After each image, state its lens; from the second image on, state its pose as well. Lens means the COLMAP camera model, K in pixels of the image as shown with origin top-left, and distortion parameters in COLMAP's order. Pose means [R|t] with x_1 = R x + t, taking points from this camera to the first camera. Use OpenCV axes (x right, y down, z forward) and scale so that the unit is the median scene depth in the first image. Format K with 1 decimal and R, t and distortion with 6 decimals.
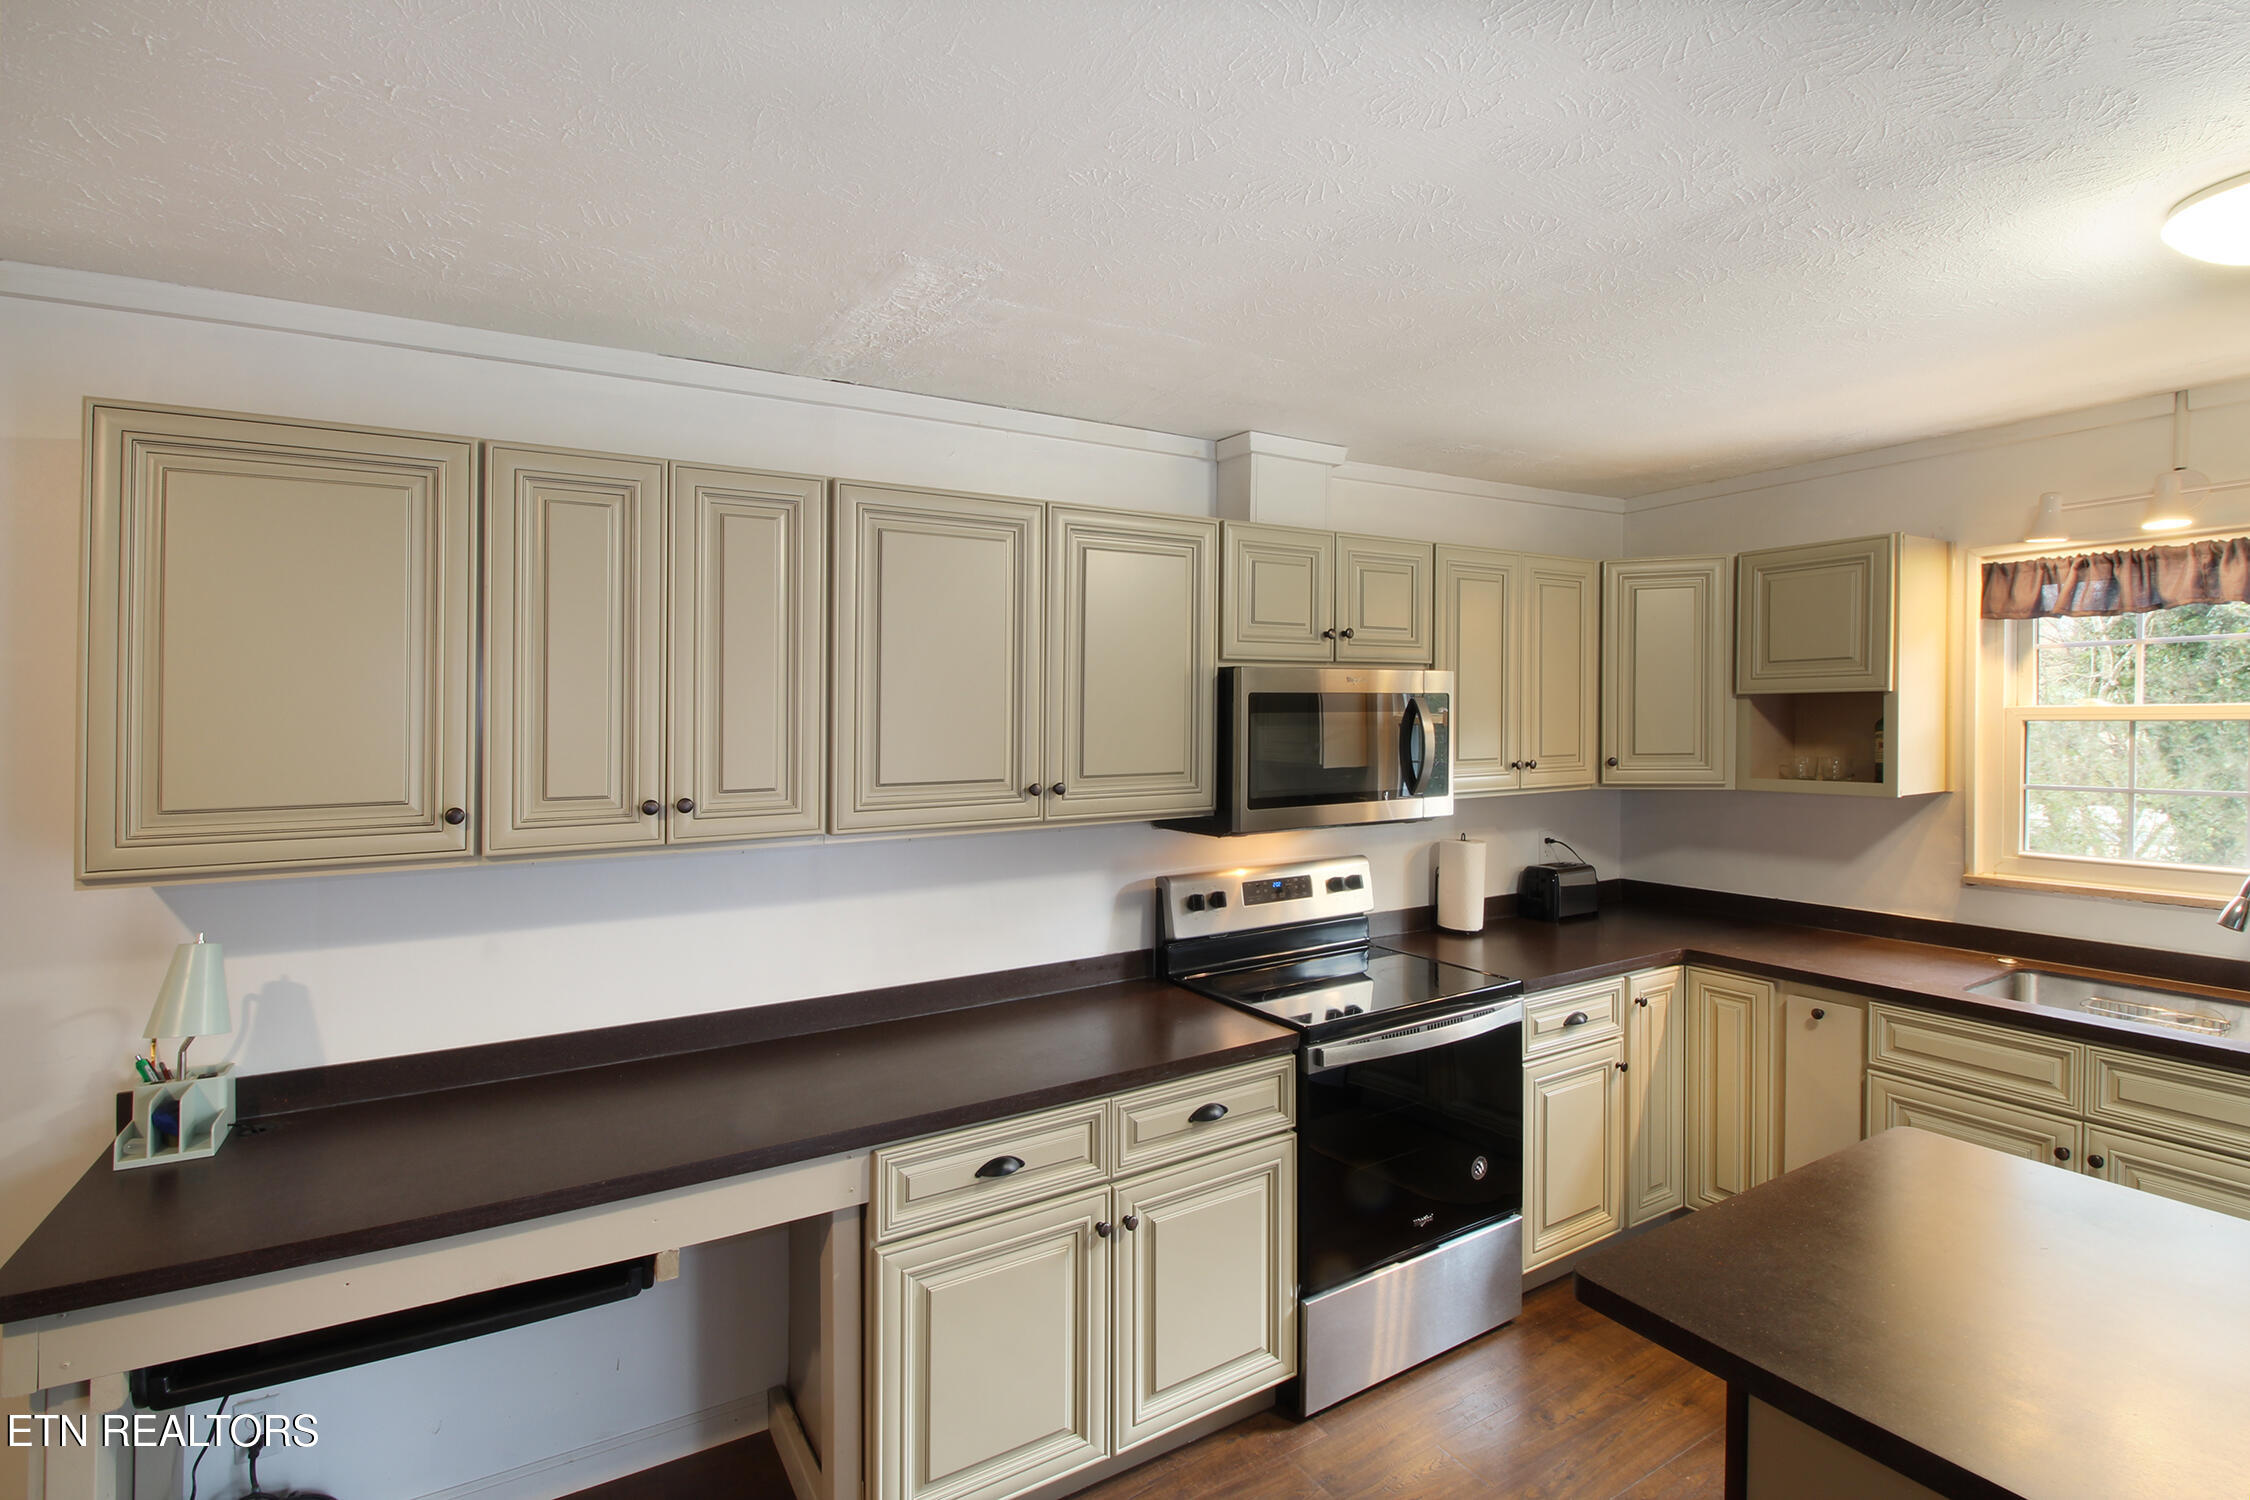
lens RADIAL K [[1052.3, 0, 1096.8], [0, 1052.3, 712.3], [0, 0, 1]] dist [-0.007535, -0.008757]
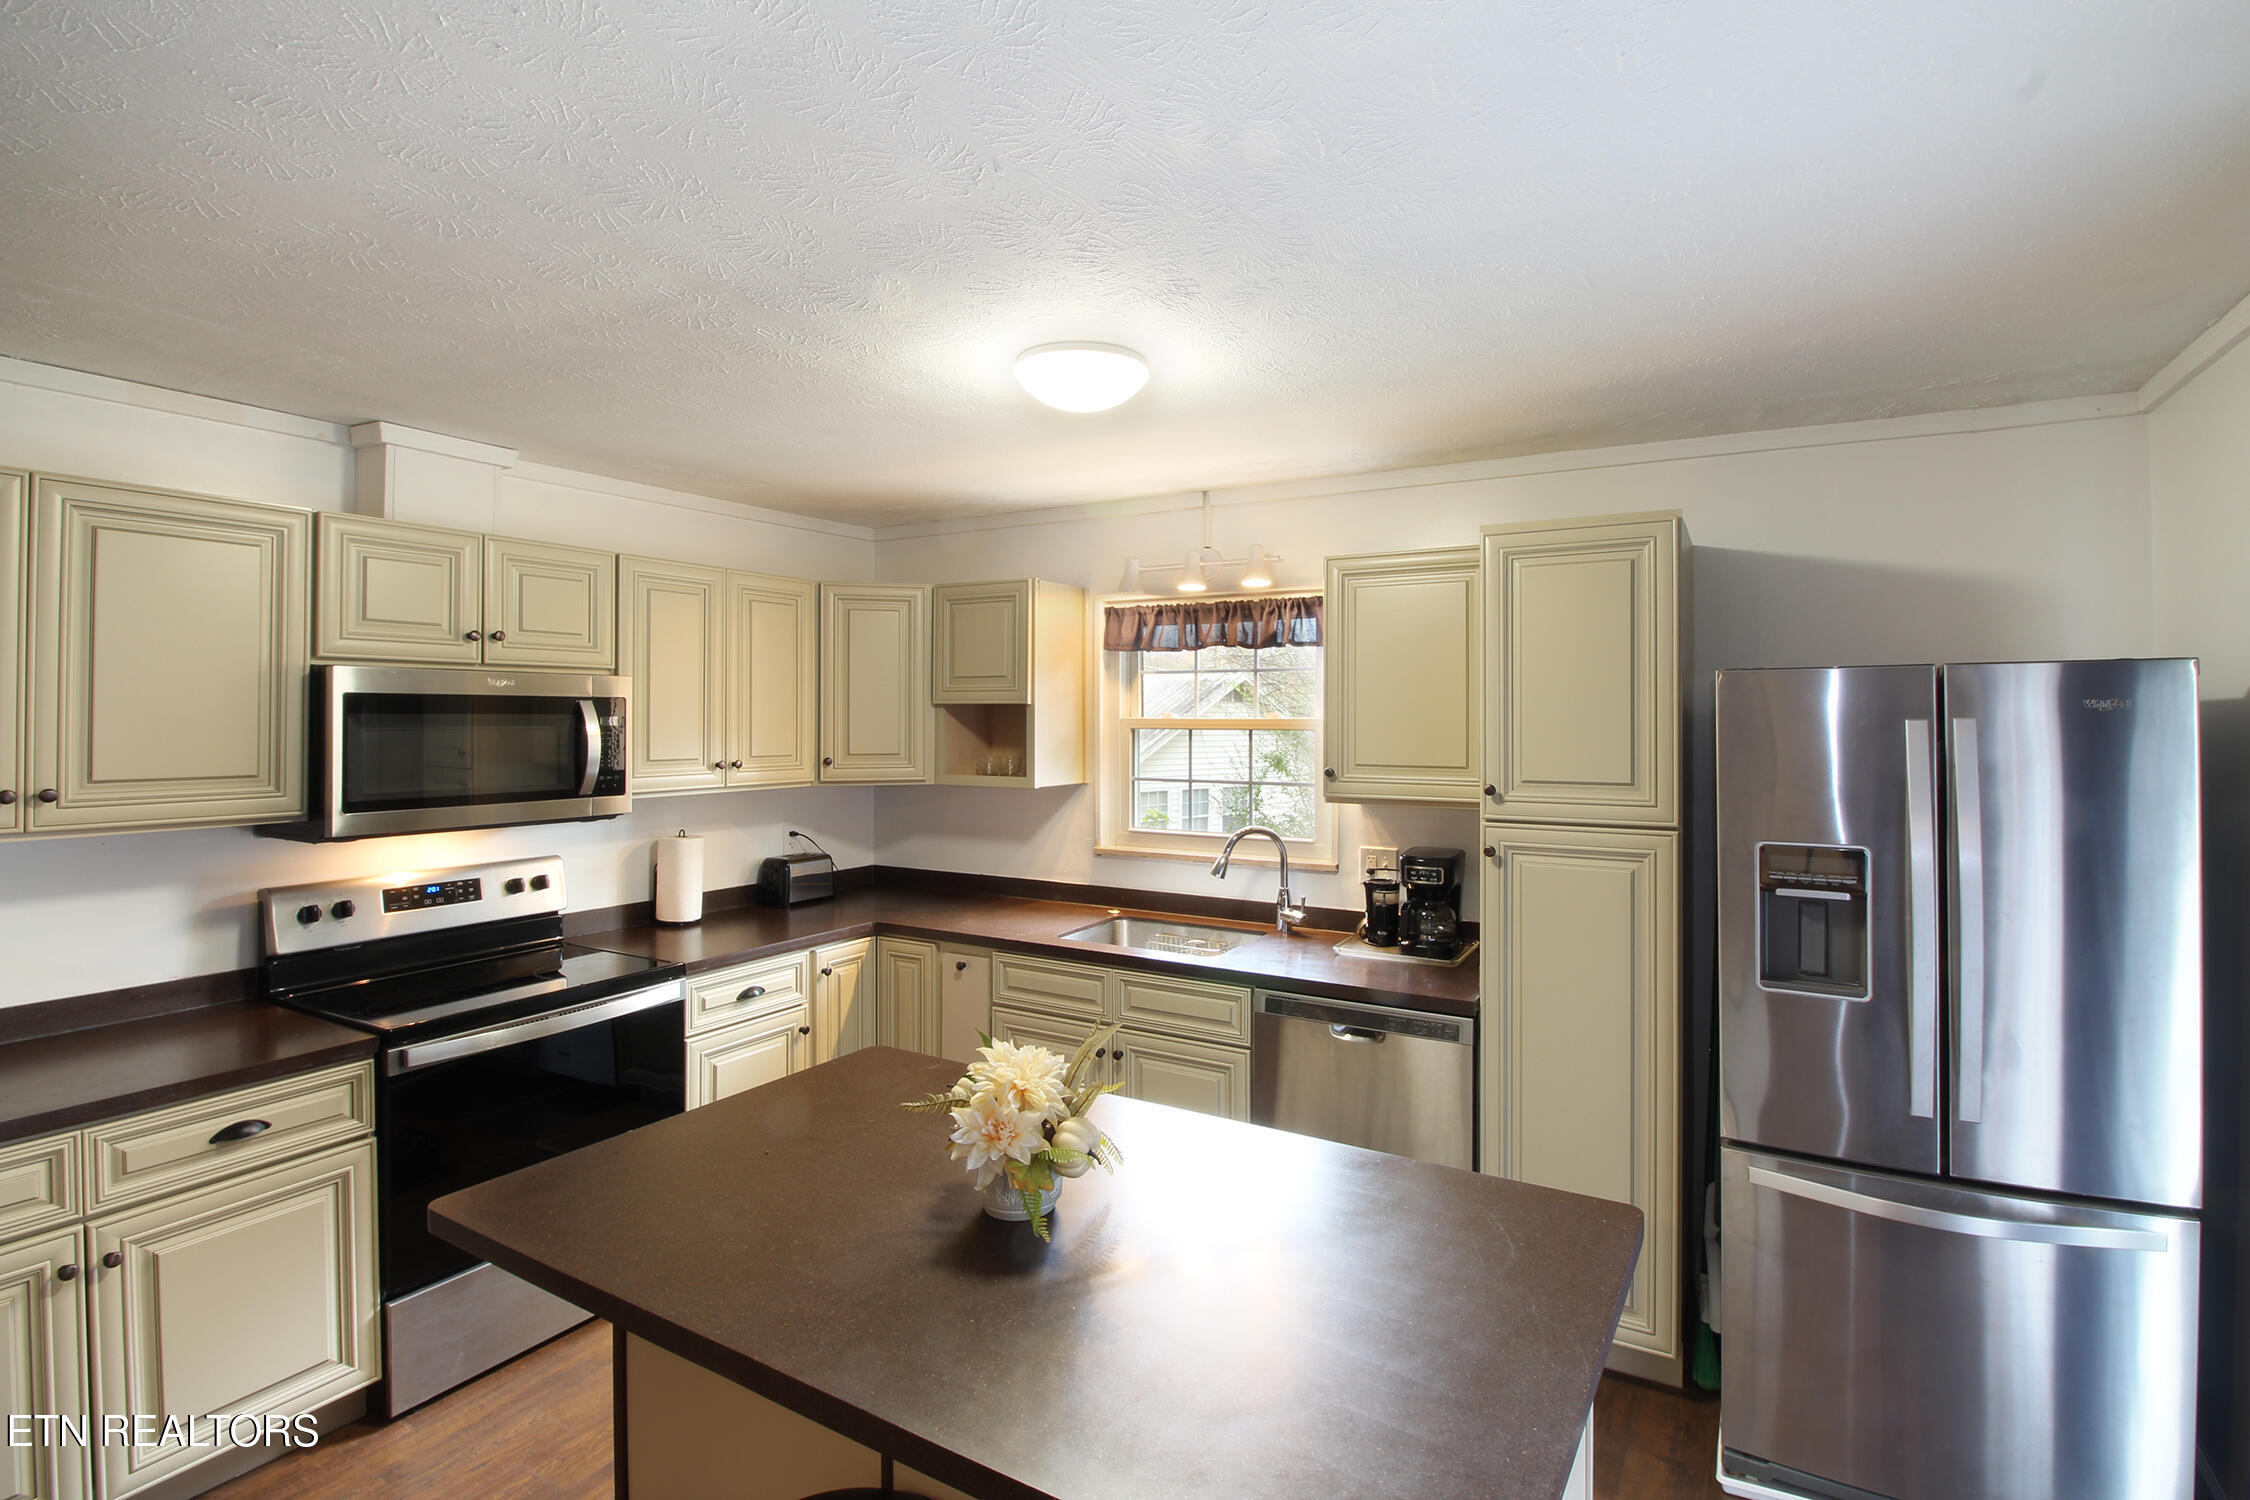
lens RADIAL K [[1052.3, 0, 1104.1], [0, 1052.3, 721.7], [0, 0, 1]] dist [-0.007535, -0.008757]
pose [[0.863605, 0.011641, 0.504035, 0.222866], [-0.015606, 0.999872, 0.003647, -0.005243], [-0.503928, -0.011016, 0.863676, -0.154659]]
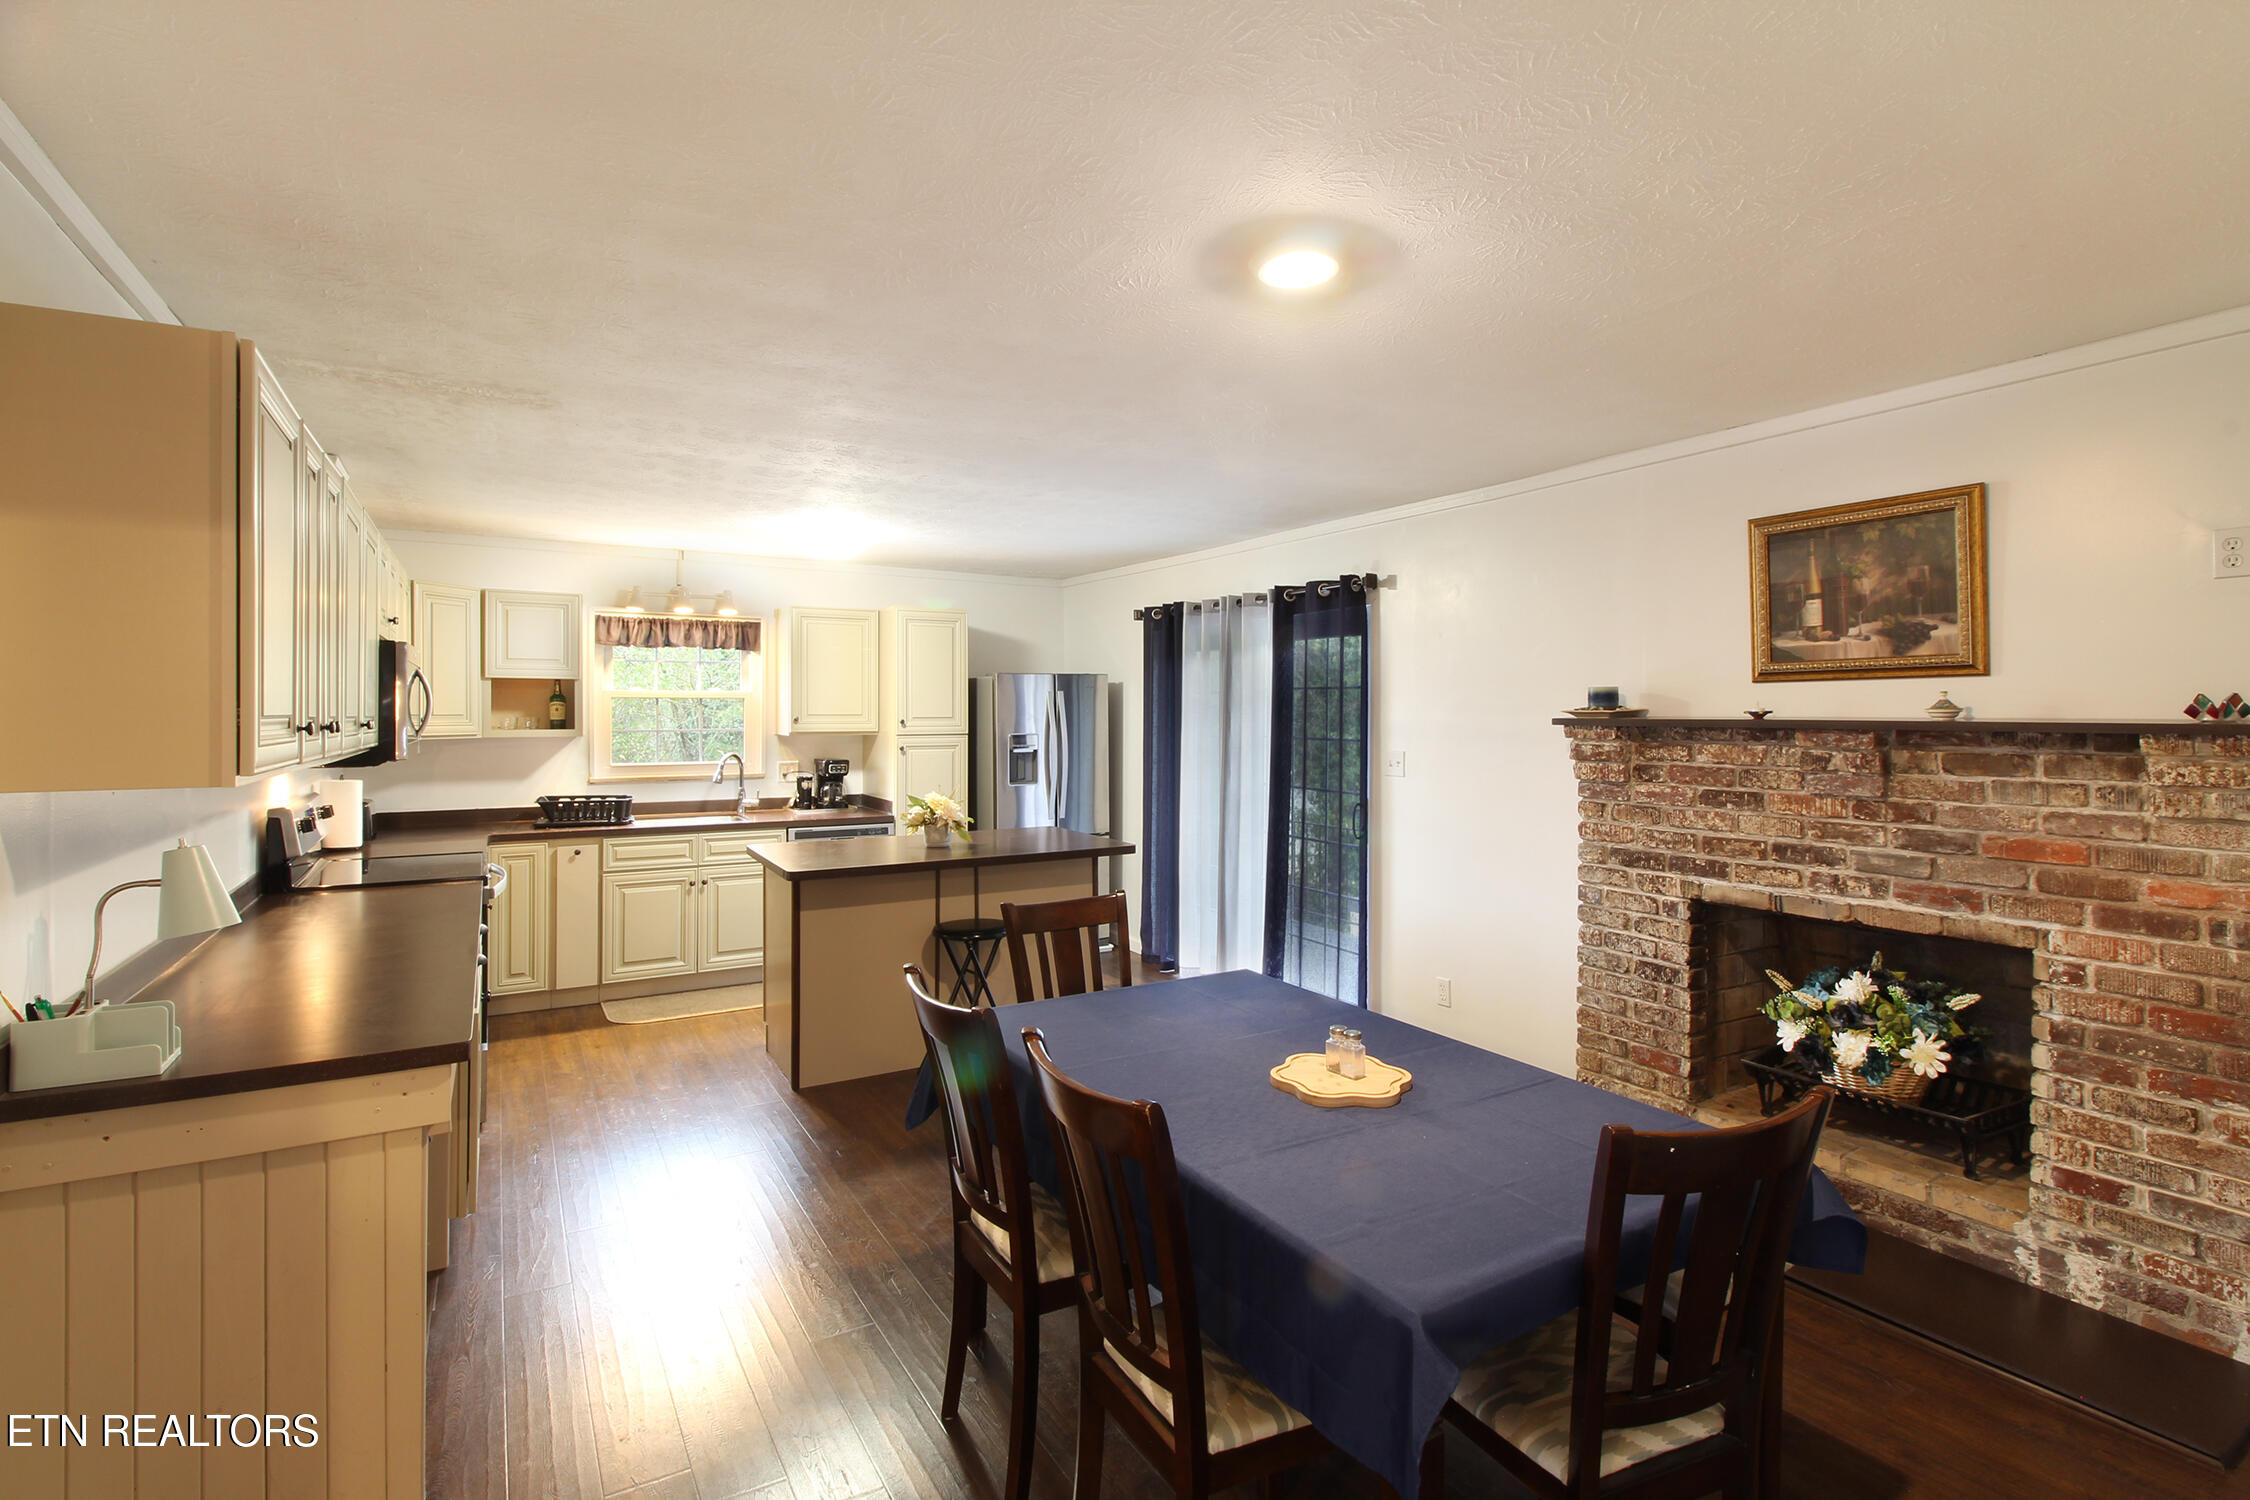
lens RADIAL K [[1052.3, 0, 1123.7], [0, 1052.3, 718.8], [0, 0, 1]] dist [-0.007535, -0.008757]
pose [[0.014358, 0.003524, 0.999891, -1.222505], [-0.006003, 0.999976, -0.003438, 0.056277], [-0.999879, -0.005953, 0.014379, 0.009975]]
